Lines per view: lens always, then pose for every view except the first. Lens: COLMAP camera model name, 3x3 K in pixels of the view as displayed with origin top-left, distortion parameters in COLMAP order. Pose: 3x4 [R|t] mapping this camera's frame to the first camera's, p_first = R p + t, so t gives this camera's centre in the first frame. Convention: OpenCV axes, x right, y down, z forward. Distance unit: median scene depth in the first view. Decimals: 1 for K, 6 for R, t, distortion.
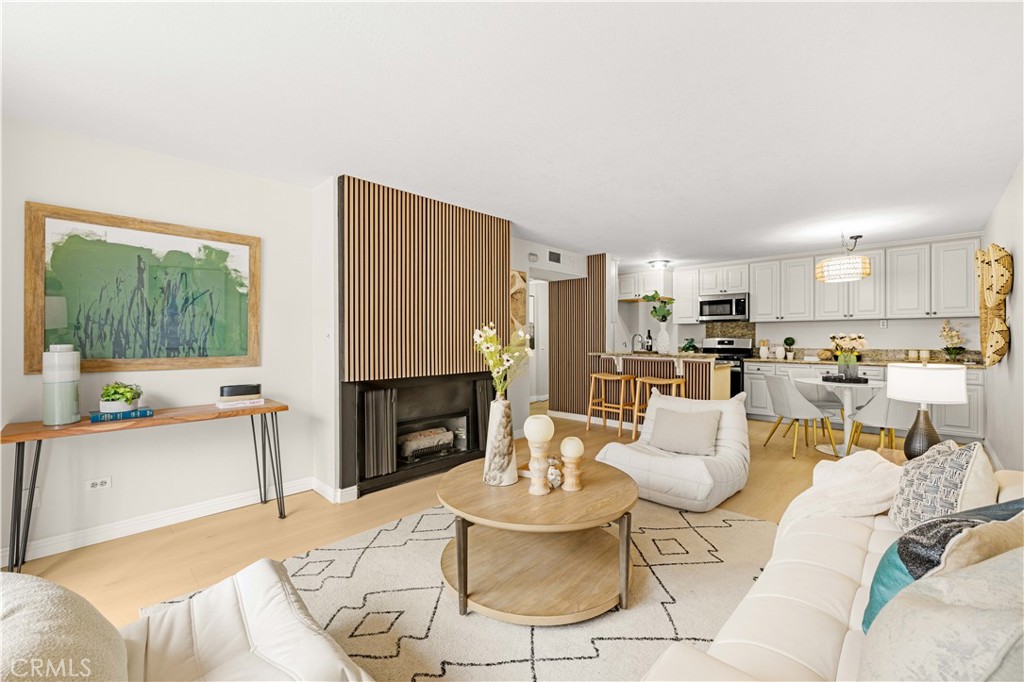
lens RADIAL K [[430.6, 0, 510.5], [0, 430.6, 337.2], [0, 0, 1]] dist [-0.004904, 0.000042]
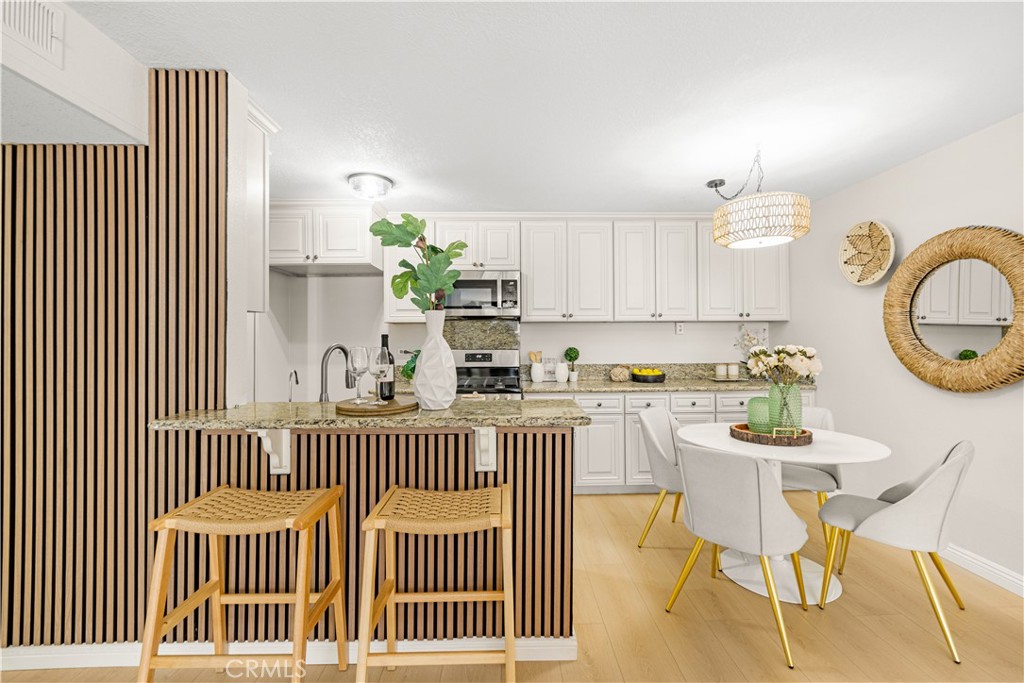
lens RADIAL K [[430.6, 0, 513.8], [0, 430.6, 335.0], [0, 0, 1]] dist [-0.004904, 0.000042]
pose [[0.697773, 0.007600, 0.716279, 0.146354], [0.001781, 0.999922, -0.012344, -0.010724], [-0.716317, 0.009889, 0.697705, 0.649458]]
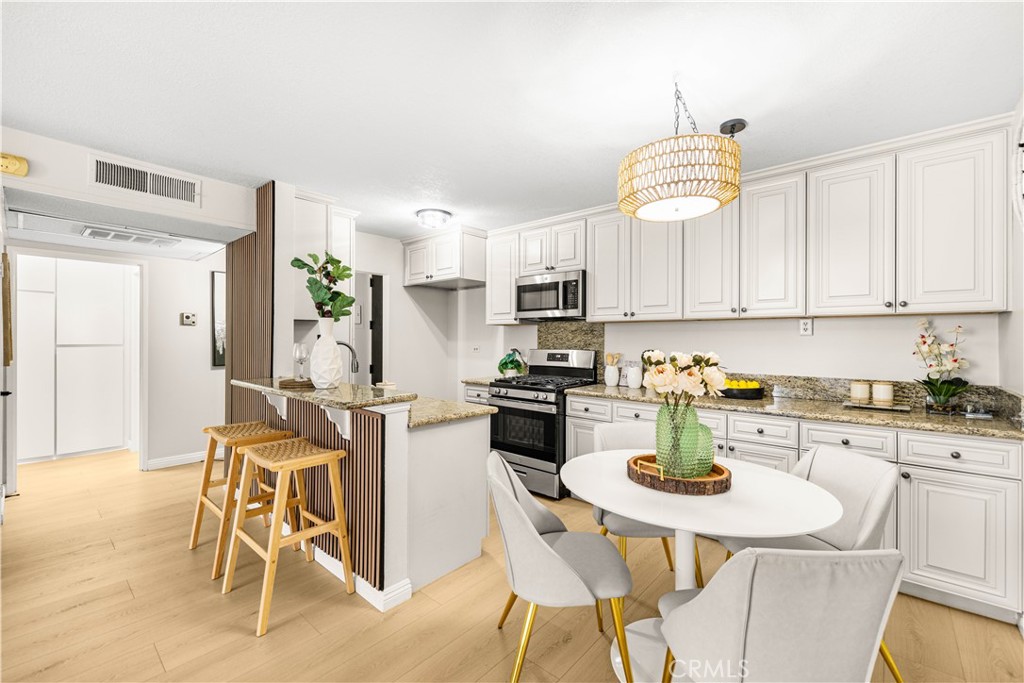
lens RADIAL K [[430.6, 0, 513.7], [0, 430.6, 337.3], [0, 0, 1]] dist [-0.004904, 0.000042]
pose [[0.998925, 0.004522, 0.046130, 0.468169], [-0.004568, 0.999989, 0.000900, -0.016006], [-0.046125, -0.001110, 0.998935, 0.475648]]
